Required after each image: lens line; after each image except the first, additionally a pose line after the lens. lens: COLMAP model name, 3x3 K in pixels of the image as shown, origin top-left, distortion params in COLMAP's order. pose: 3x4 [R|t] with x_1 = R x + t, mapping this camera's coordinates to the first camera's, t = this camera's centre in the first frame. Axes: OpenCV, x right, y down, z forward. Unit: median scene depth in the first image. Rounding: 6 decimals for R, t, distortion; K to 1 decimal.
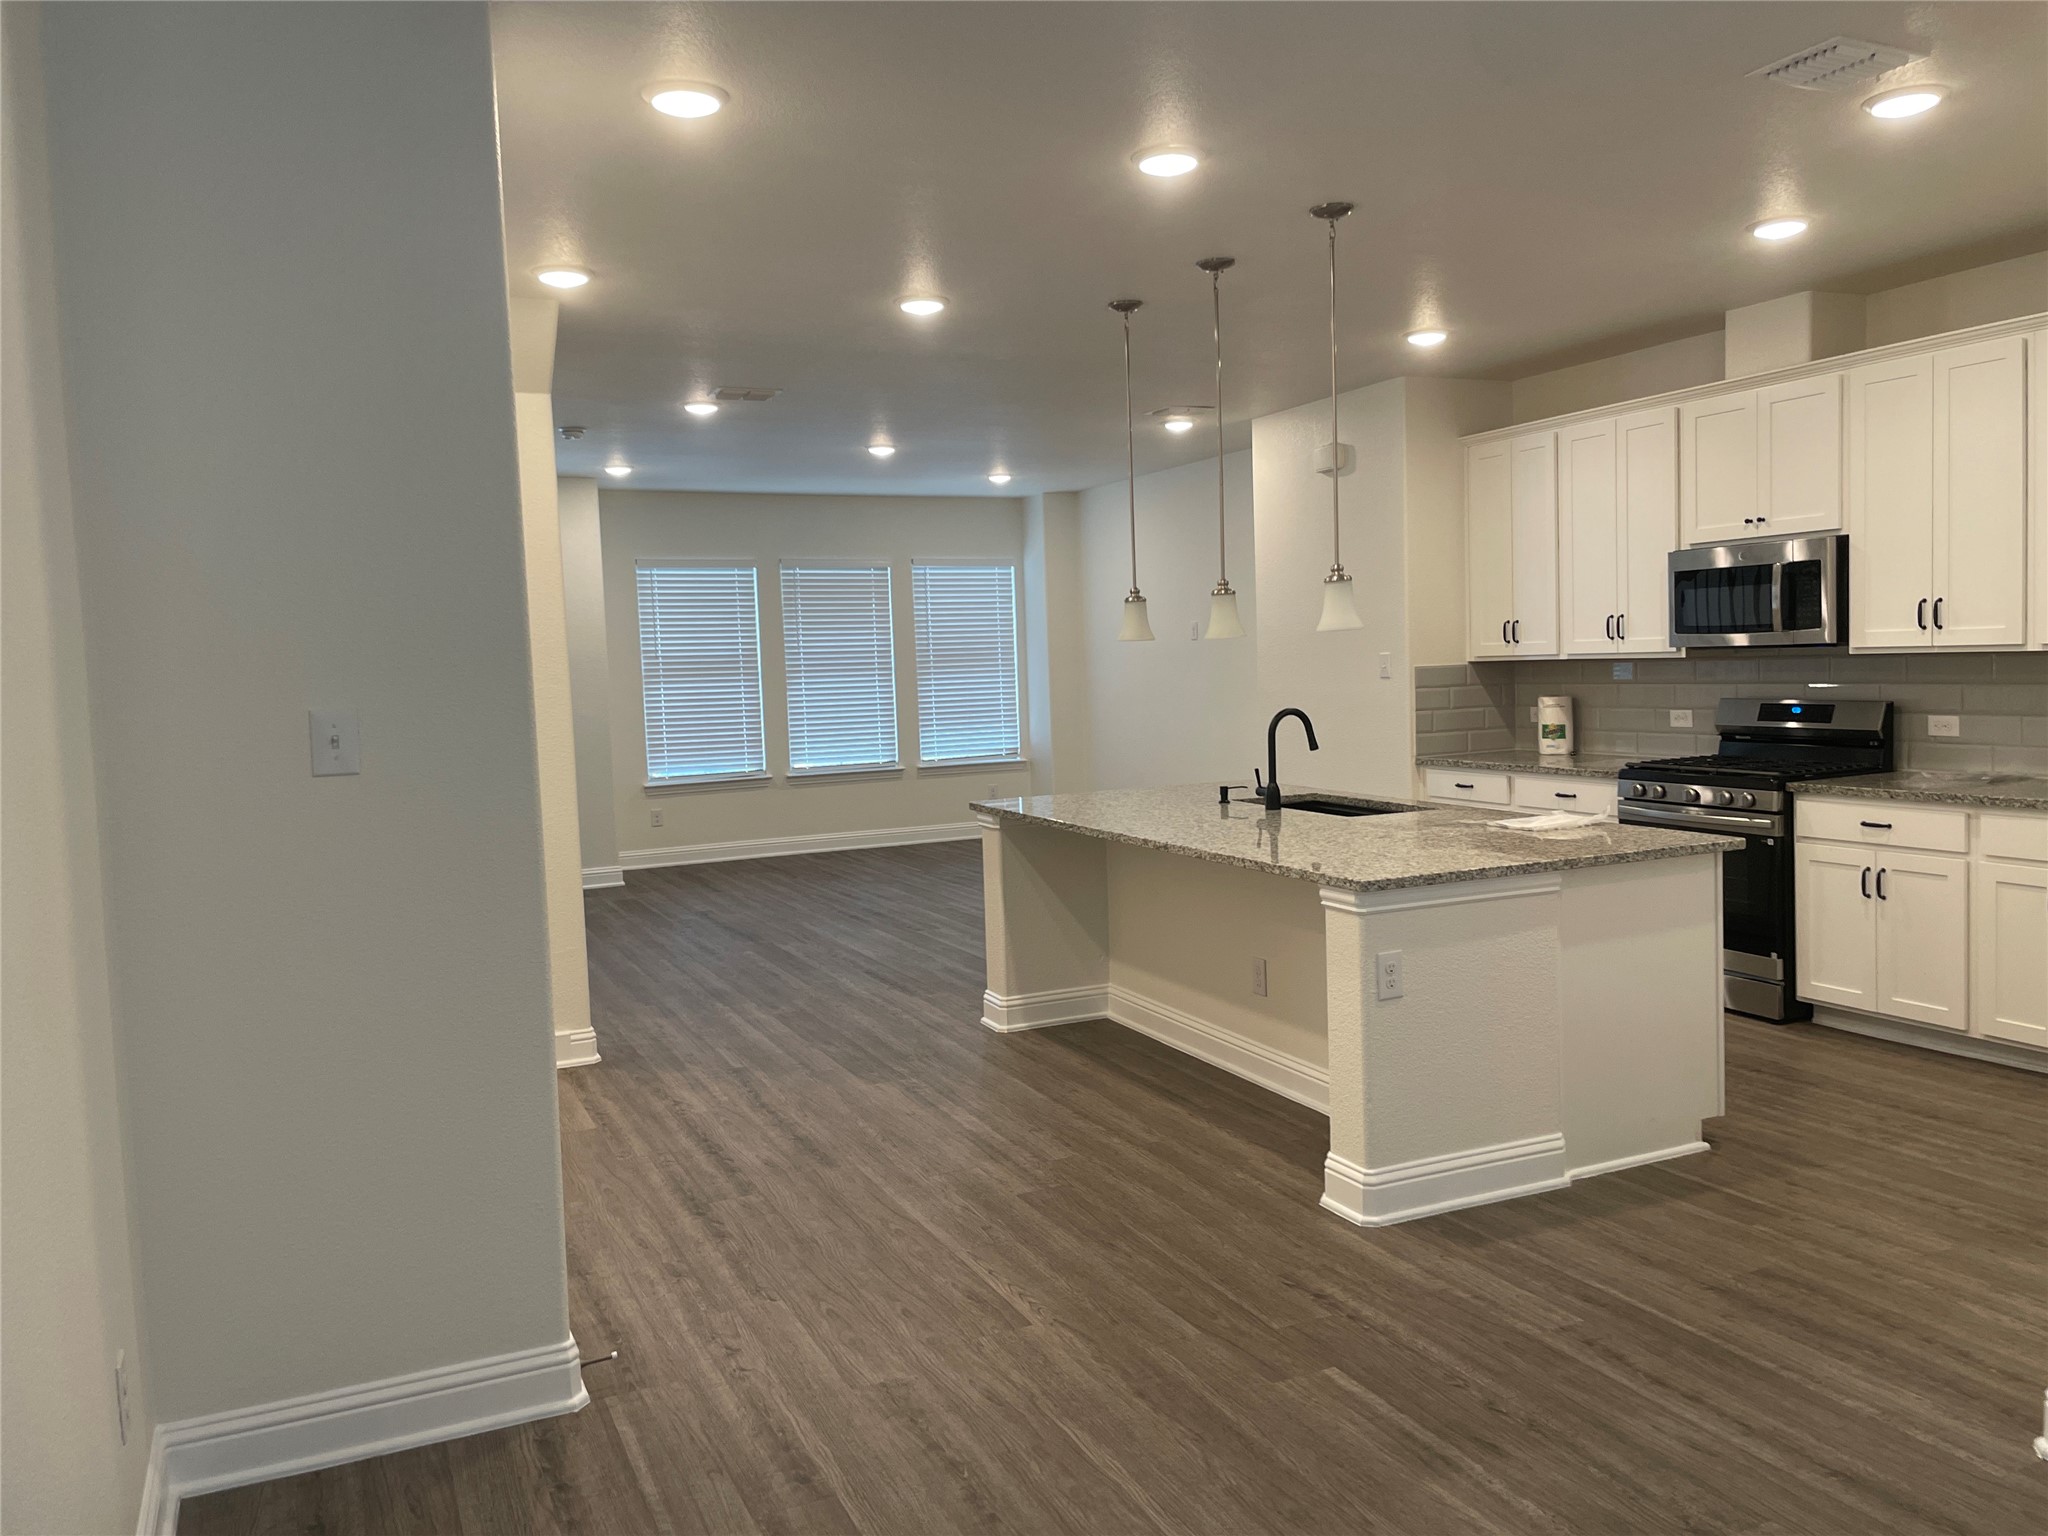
lens RADIAL K [[1553.1, 0, 1022.4], [0, 1553.1, 769.0], [0, 0, 1]] dist [0.083885, -0.111110]
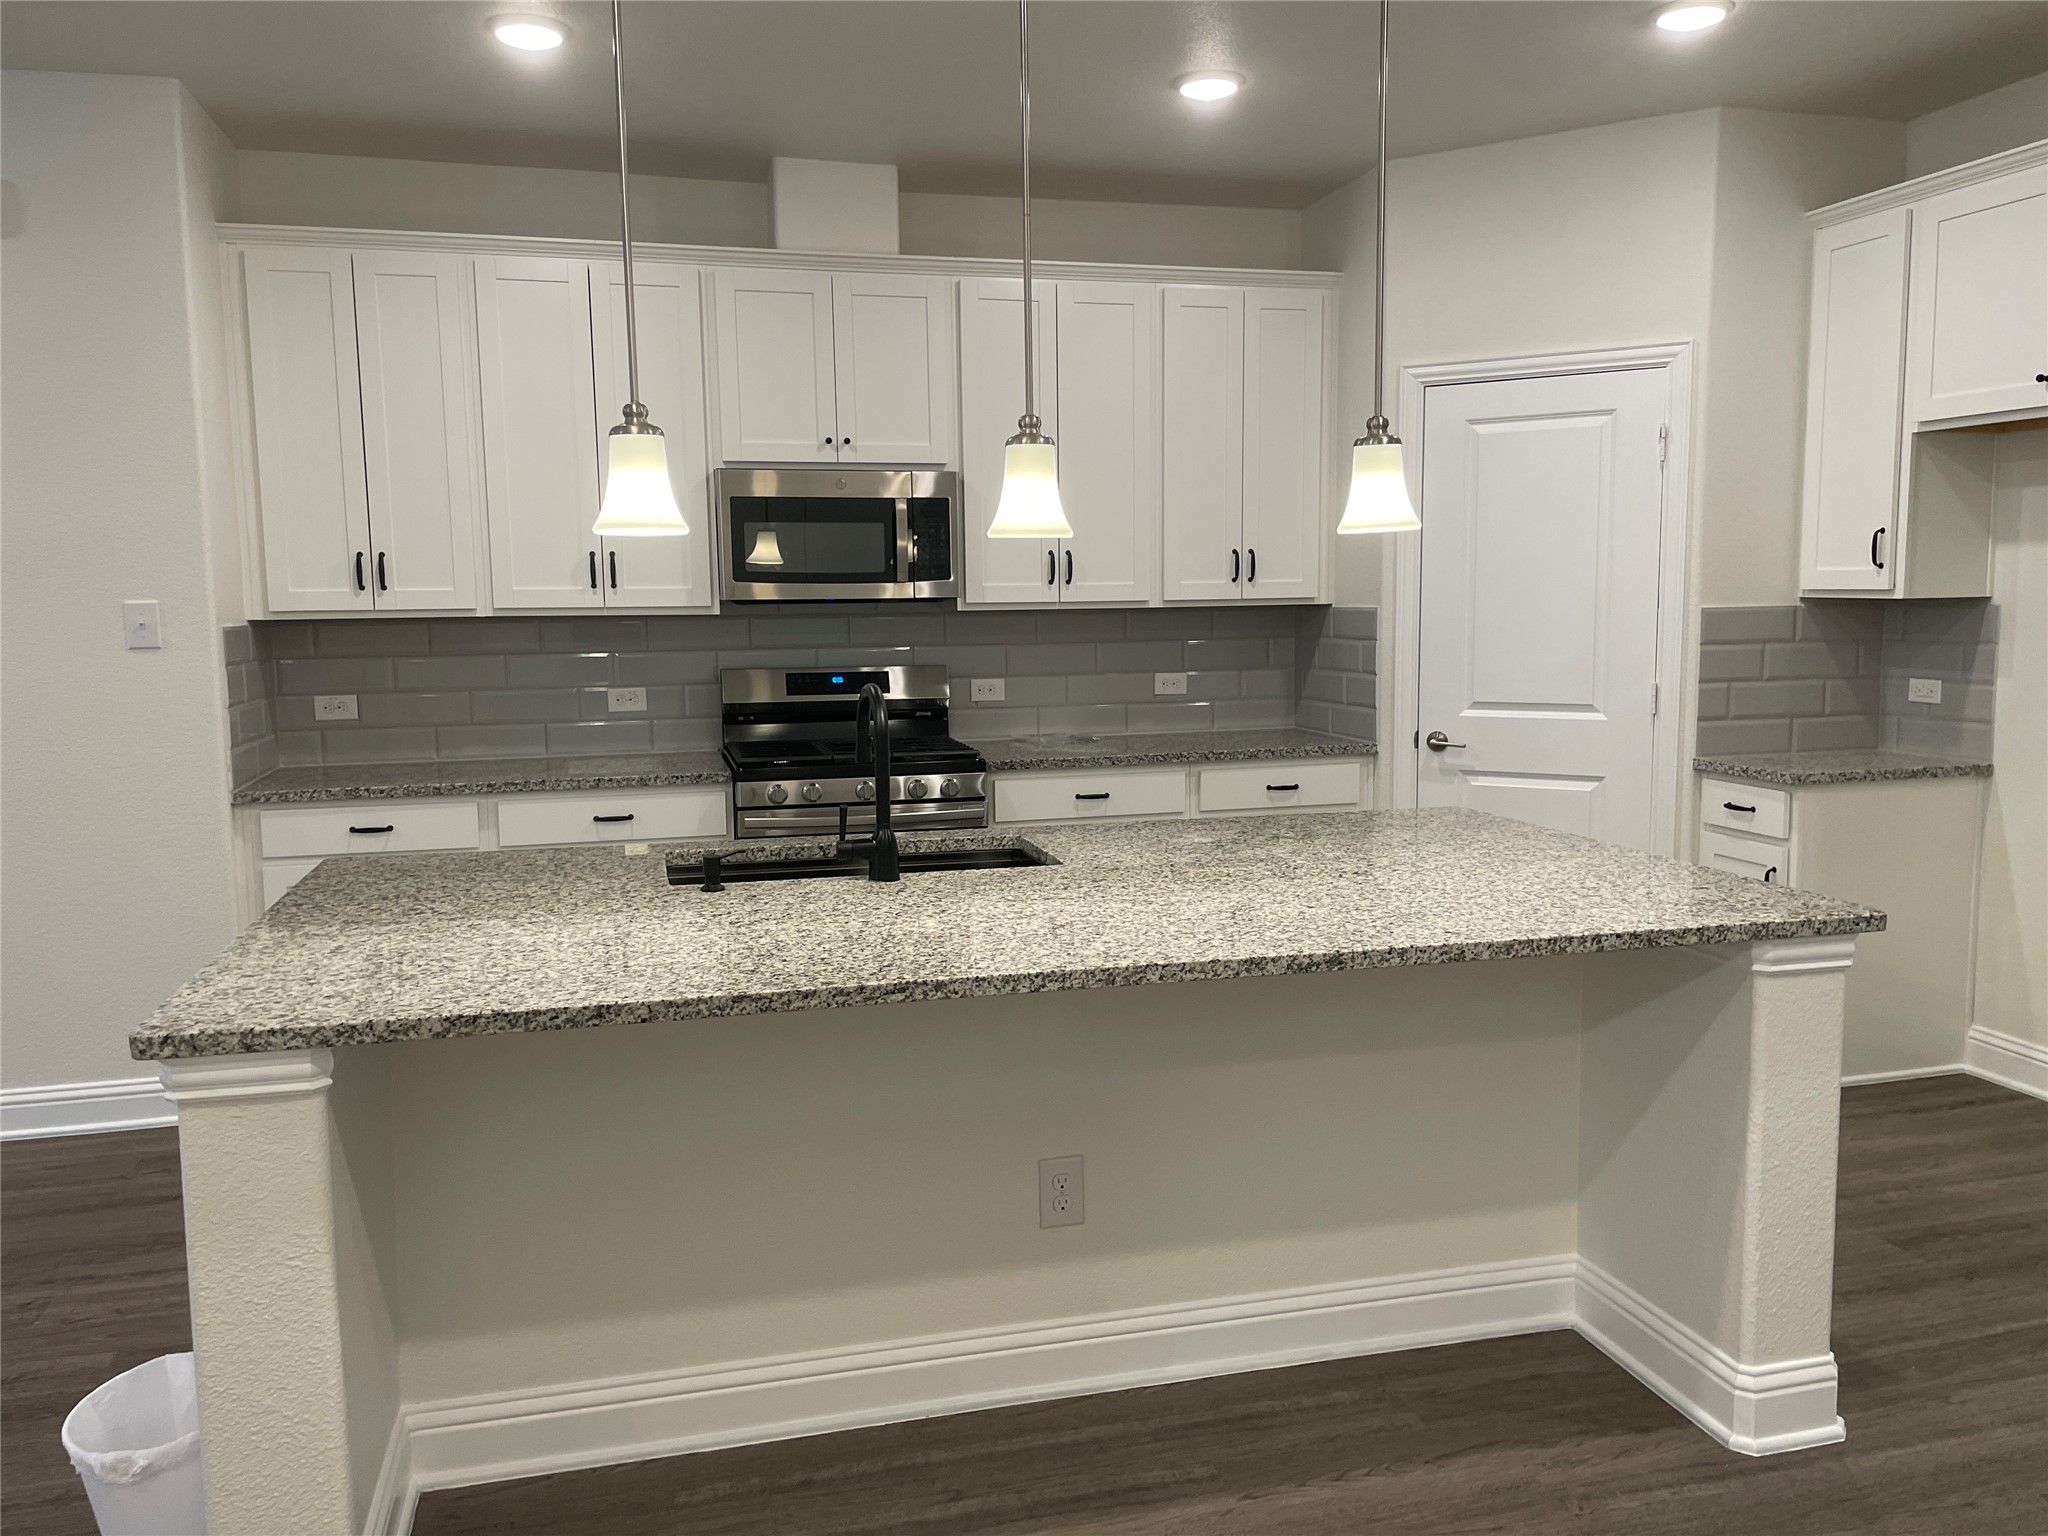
lens RADIAL K [[1553.1, 0, 1022.2], [0, 1553.1, 766.1], [0, 0, 1]] dist [0.083885, -0.111110]
pose [[0.167850, -0.079044, 0.982638, -0.320102], [0.076949, 0.994790, 0.066877, -0.041877], [-0.982805, 0.064388, 0.173058, 0.818261]]
